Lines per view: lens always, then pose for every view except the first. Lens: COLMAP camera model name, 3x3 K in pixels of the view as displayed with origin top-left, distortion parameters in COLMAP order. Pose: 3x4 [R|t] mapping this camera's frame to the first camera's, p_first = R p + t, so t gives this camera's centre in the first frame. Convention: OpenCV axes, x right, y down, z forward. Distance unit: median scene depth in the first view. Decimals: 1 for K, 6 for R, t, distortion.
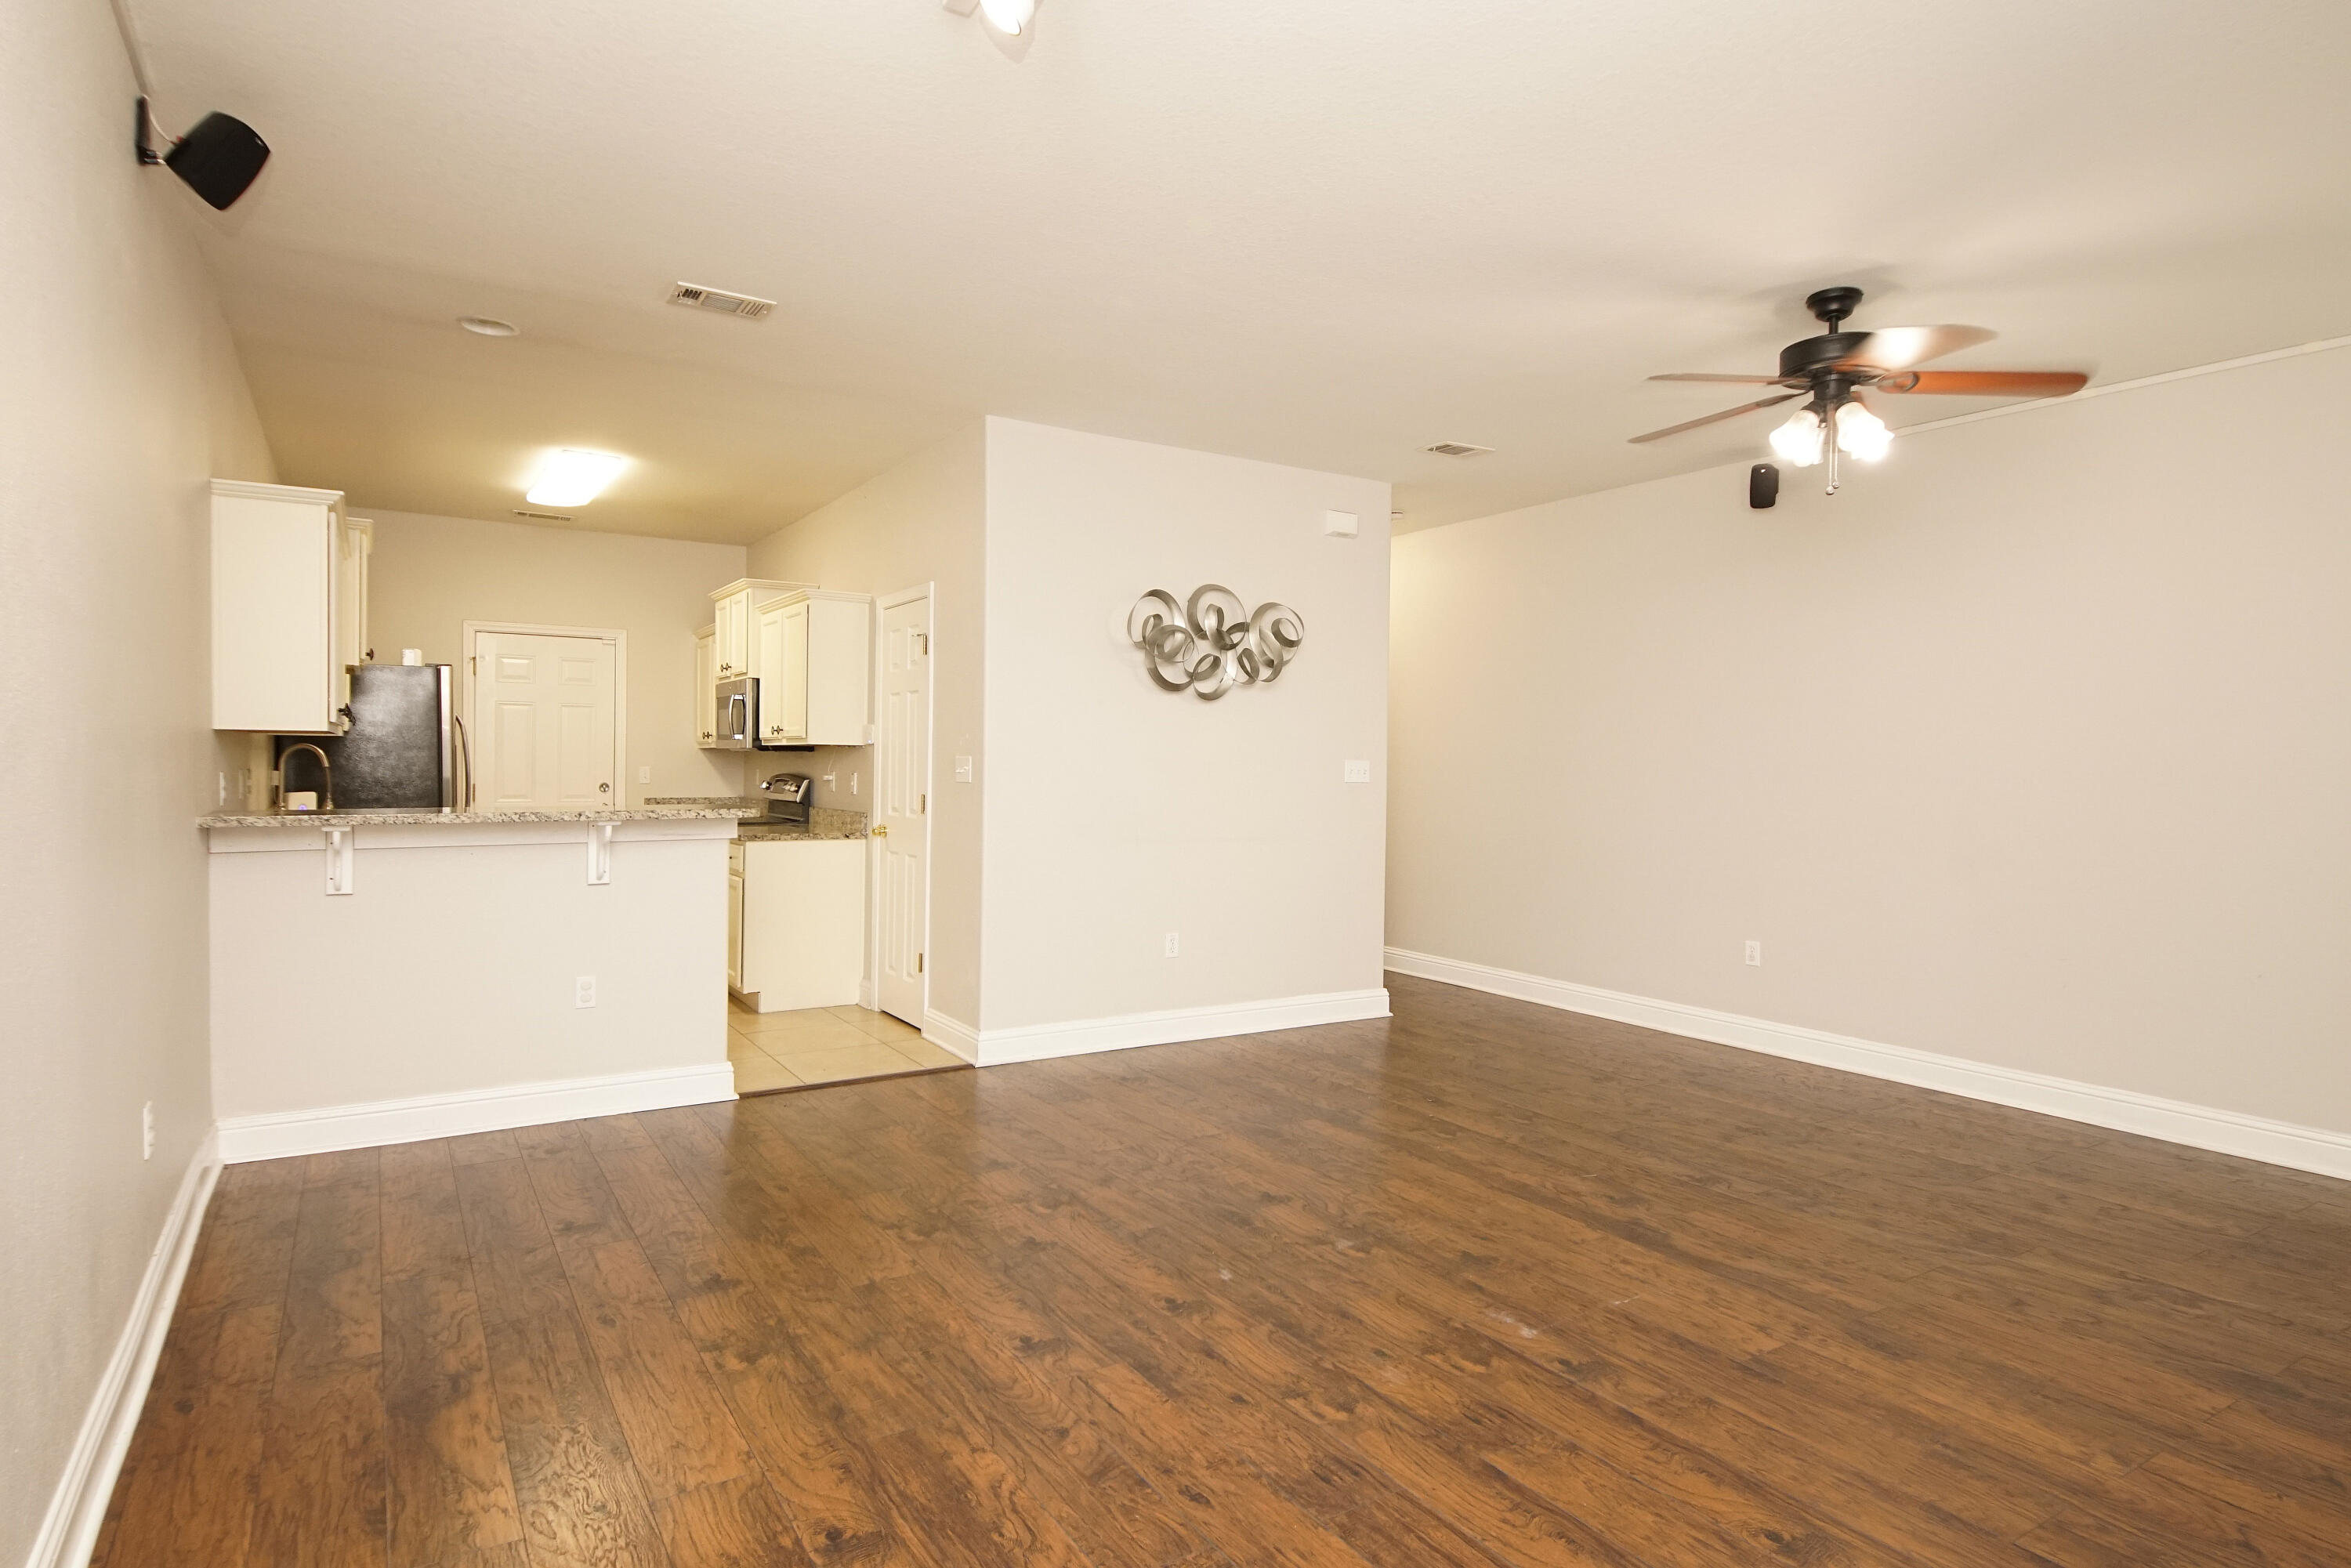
lens RADIAL K [[1258.6, 0, 1155.3], [0, 1258.6, 772.3], [0, 0, 1]] dist [0.041002, -0.042459]
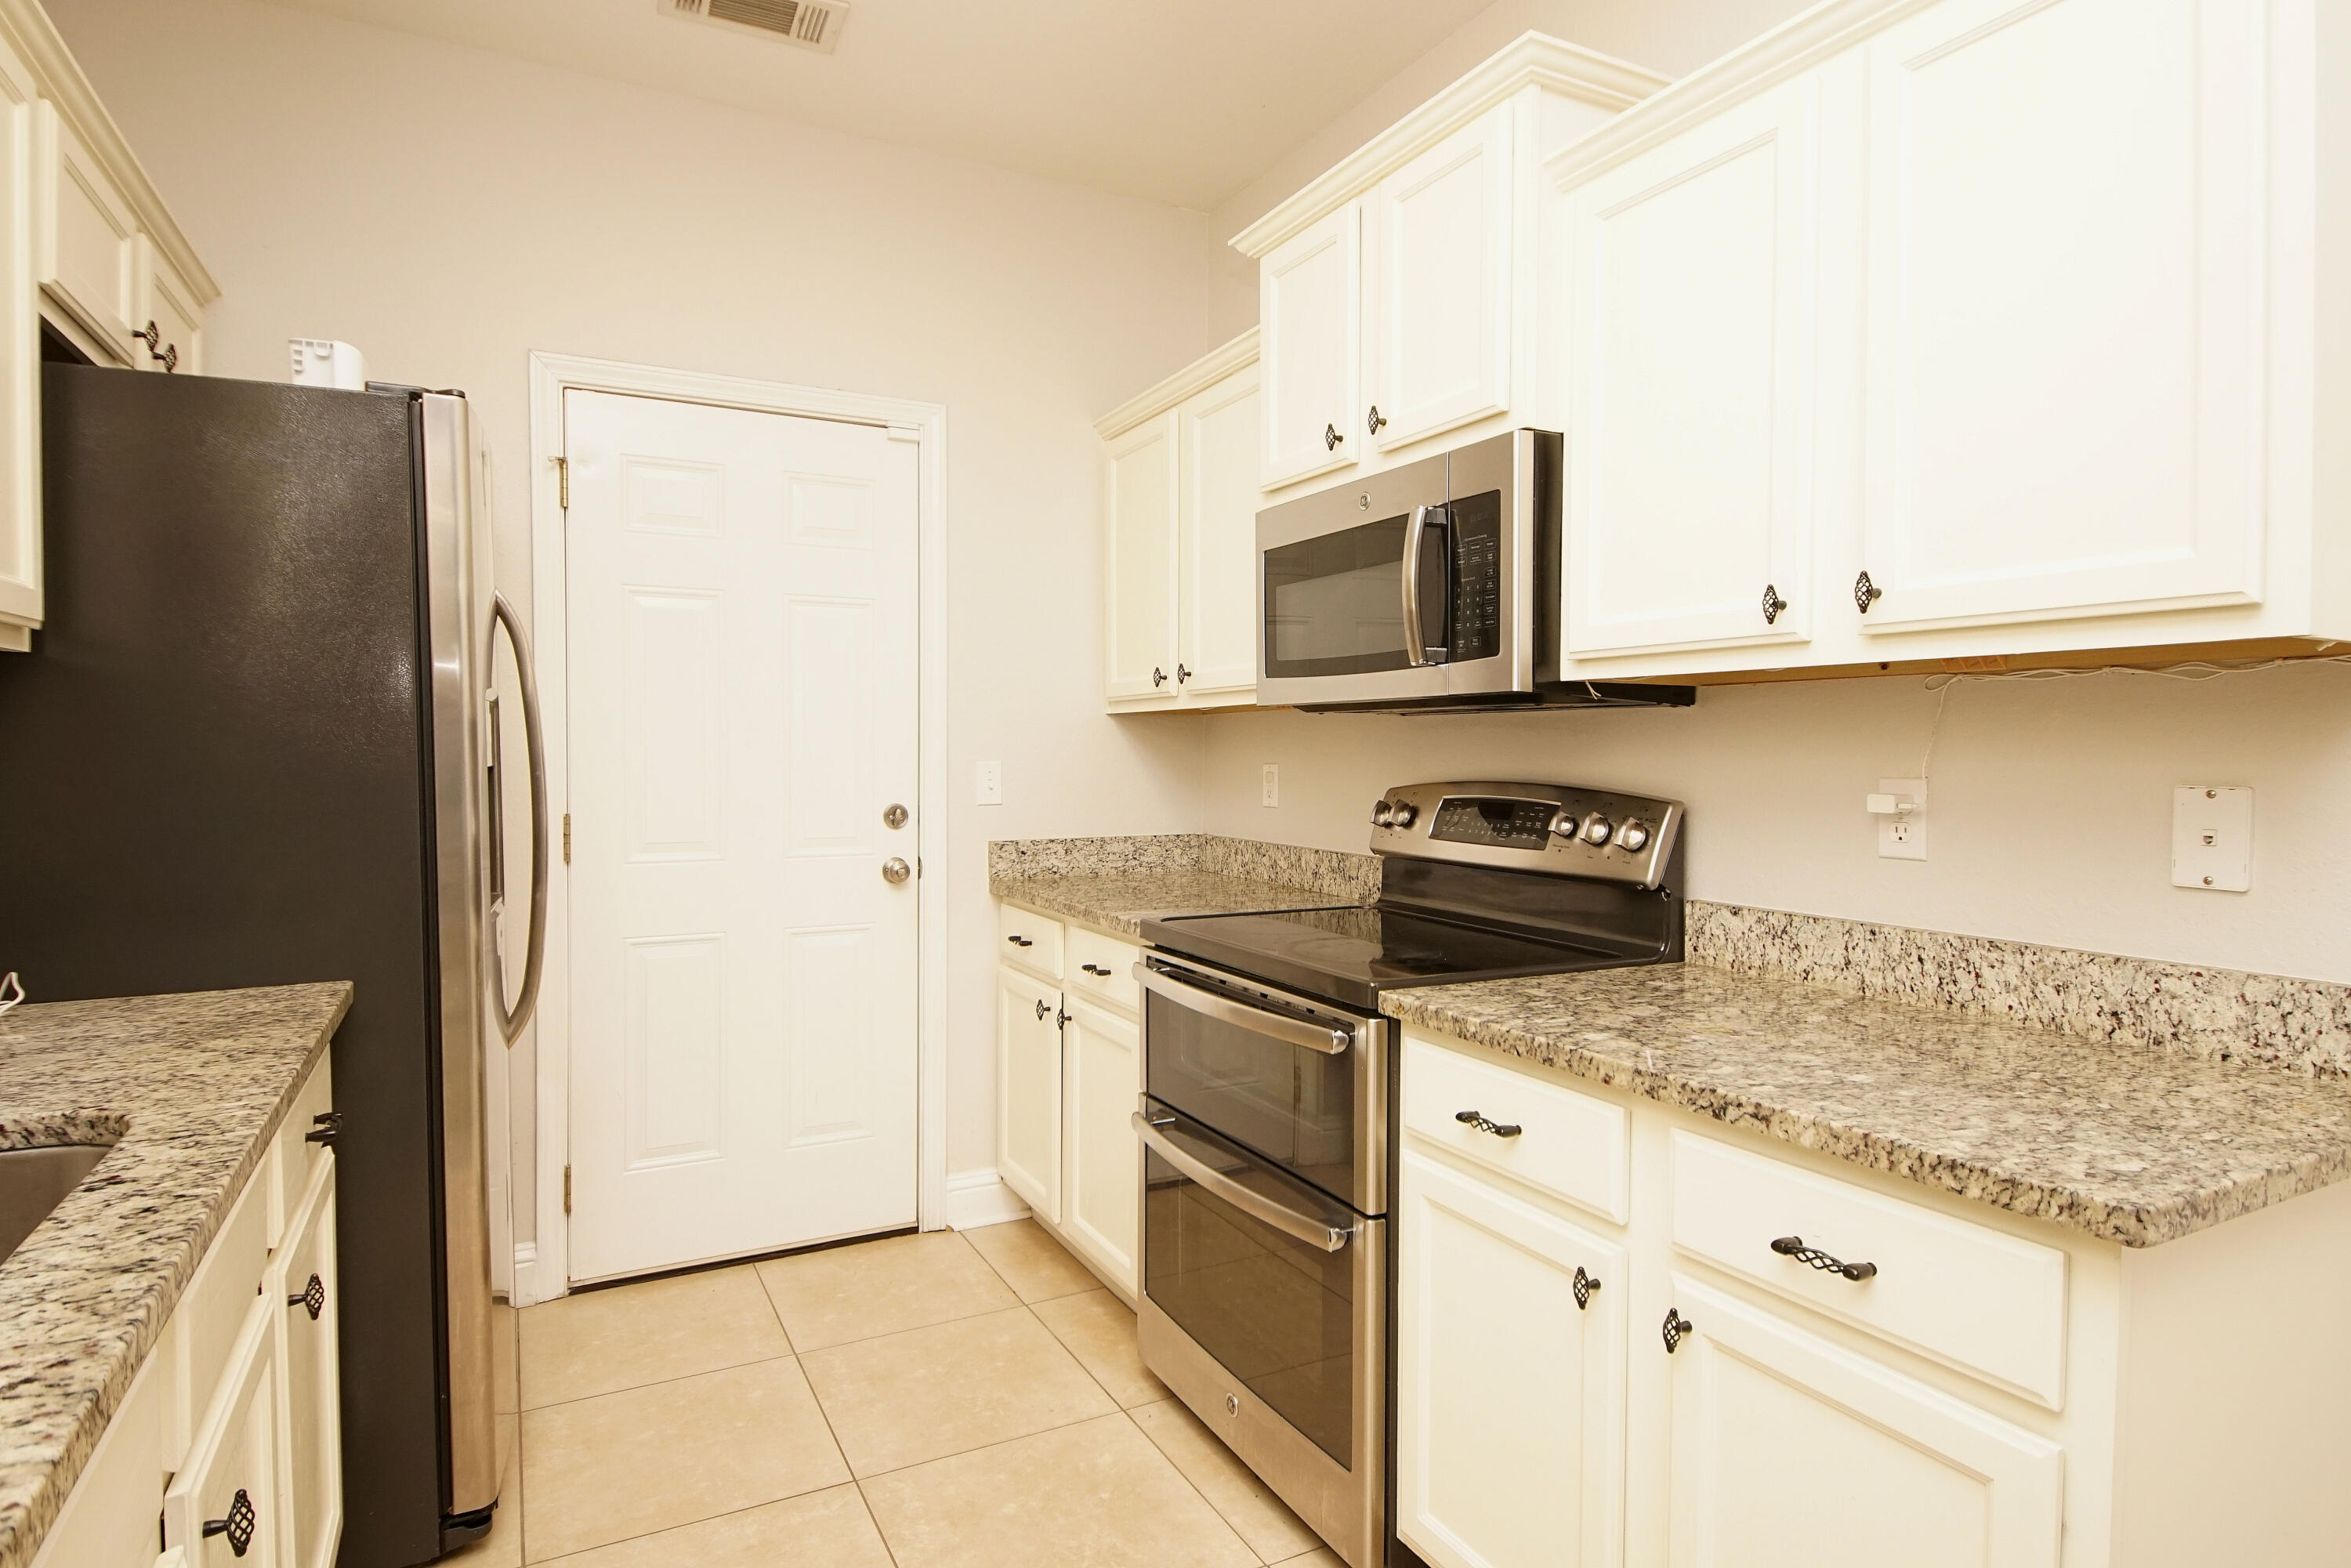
lens RADIAL K [[1258.6, 0, 1155.3], [0, 1258.6, 772.3], [0, 0, 1]] dist [0.041002, -0.042459]
pose [[0.996689, -0.007017, -0.081004, -0.725507], [0.008075, 0.999886, 0.012738, -0.011737], [0.080906, -0.013350, 0.996632, 1.390771]]
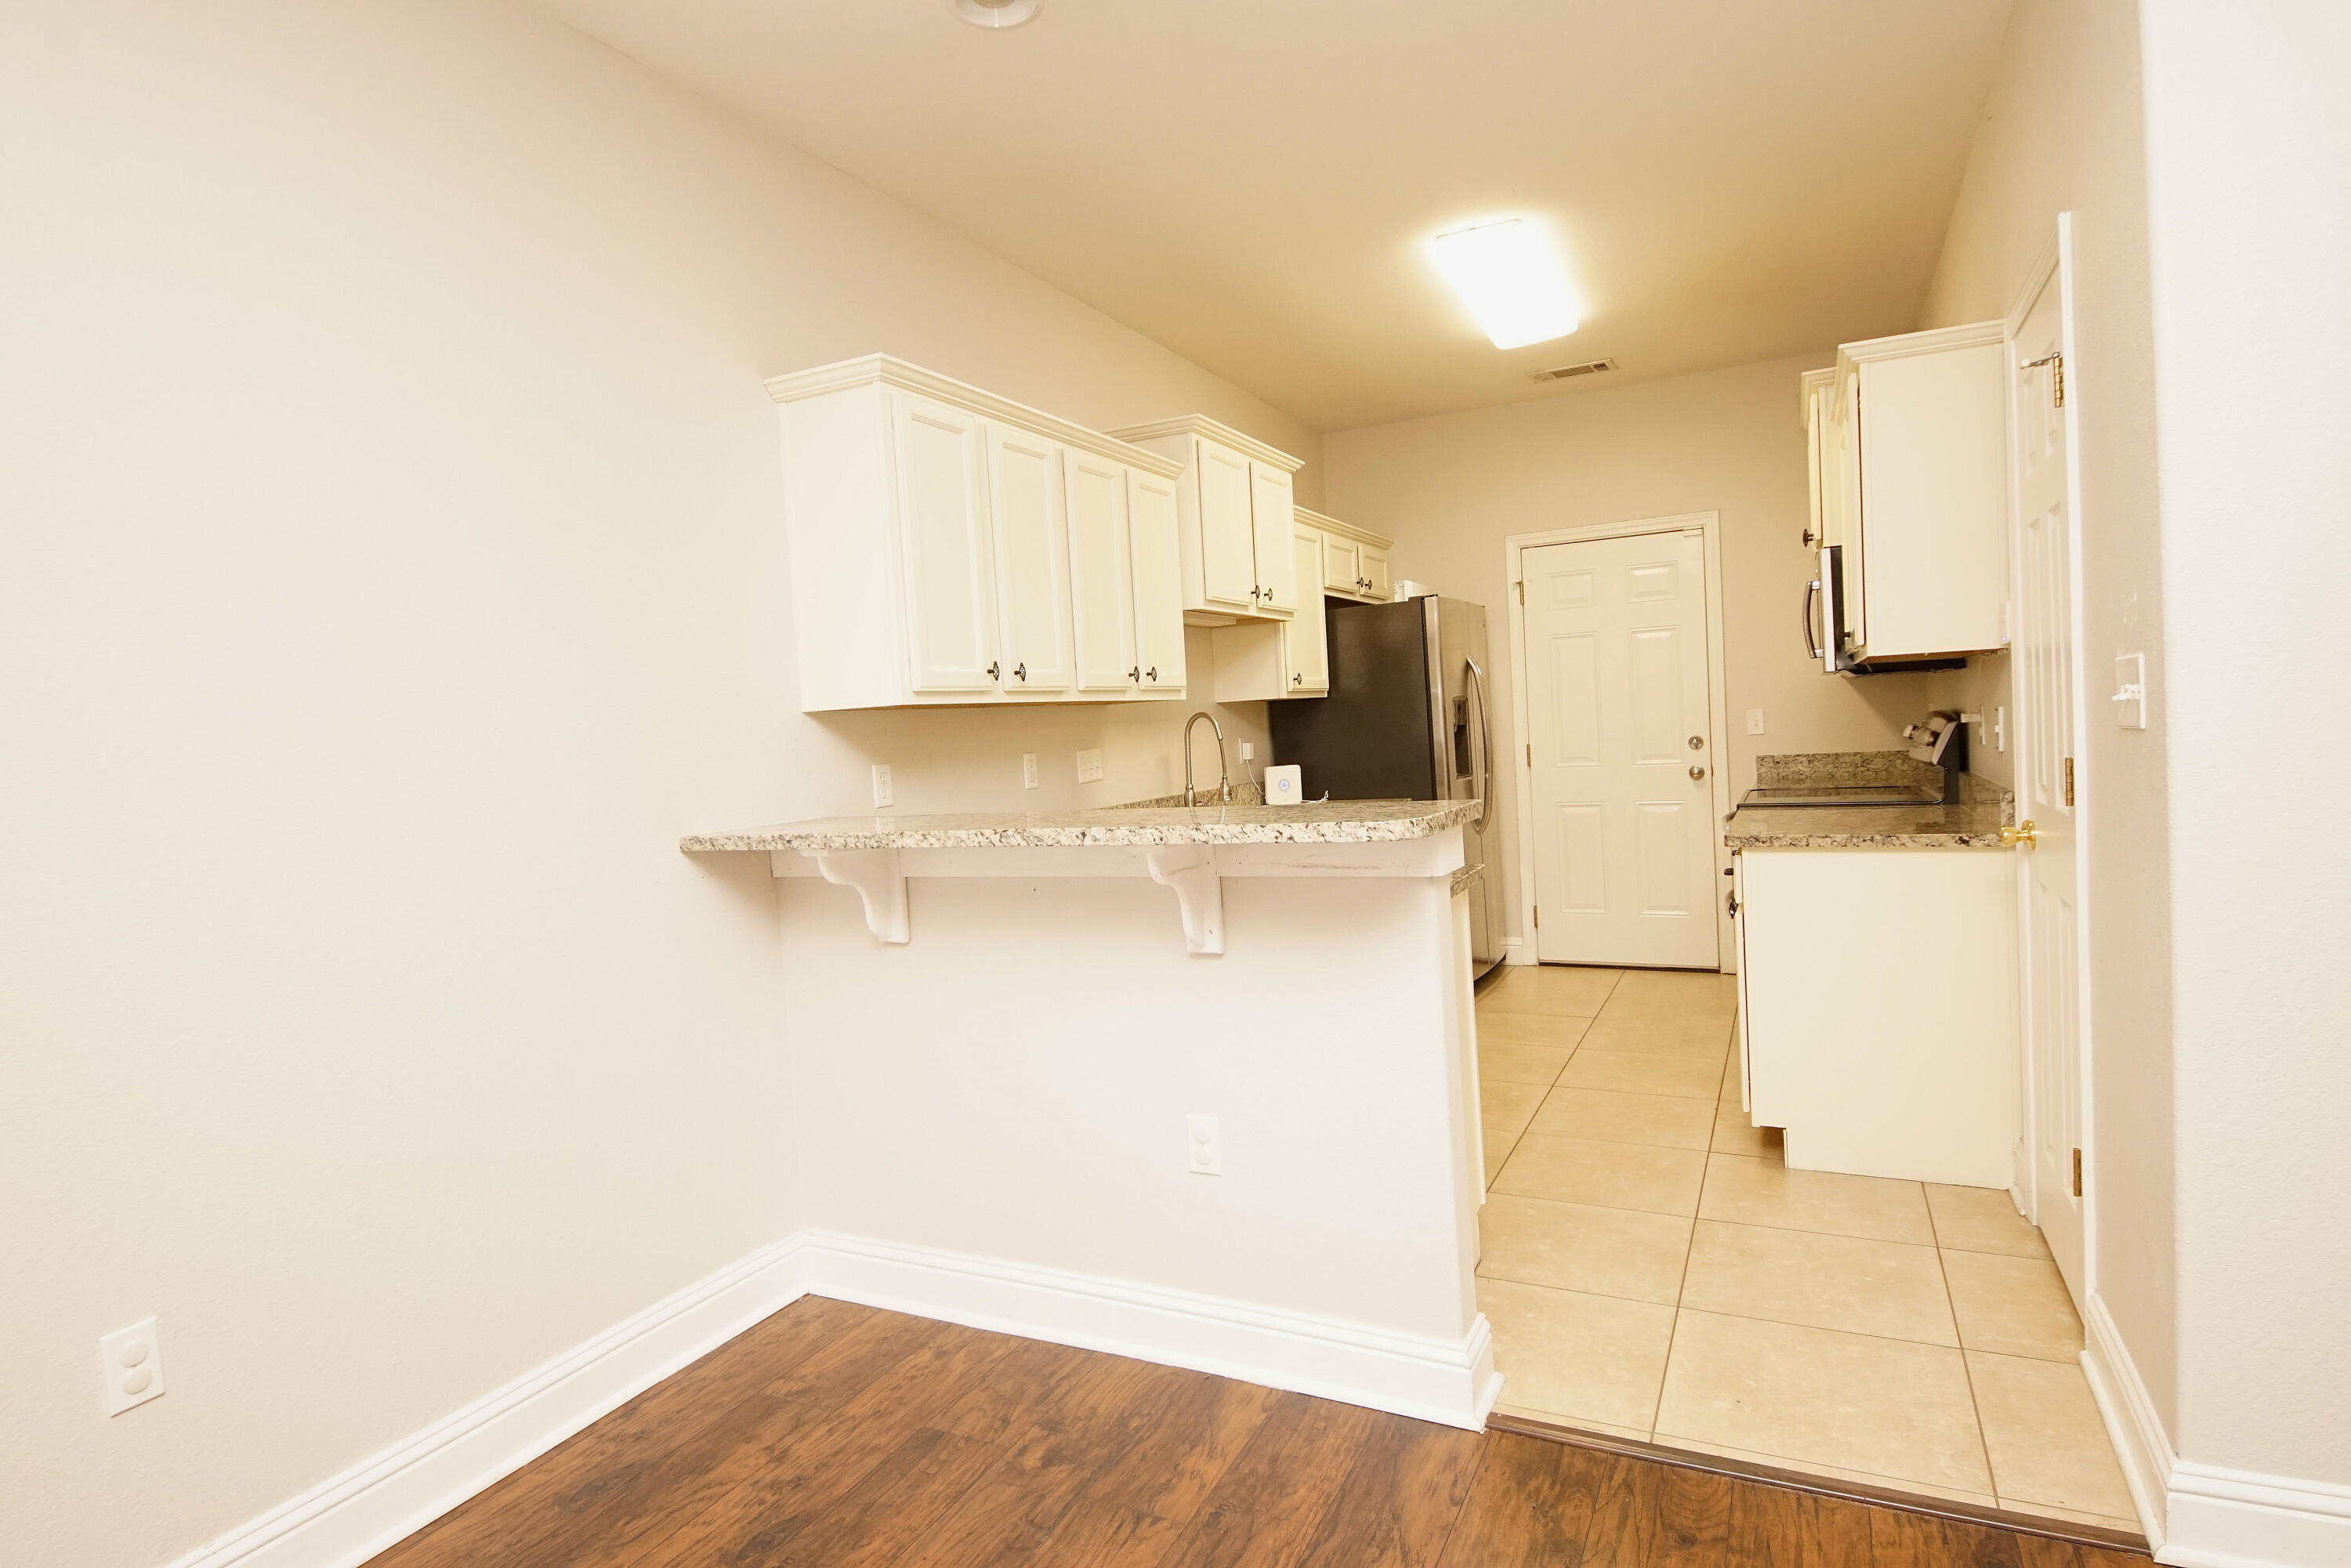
lens RADIAL K [[1258.6, 0, 1155.3], [0, 1258.6, 772.3], [0, 0, 1]] dist [0.041002, -0.042459]
pose [[0.518303, -0.010663, -0.855131, 0.016457], [0.052779, 0.998415, 0.019540, -0.001881], [0.853567, -0.055260, 0.518044, 0.848507]]
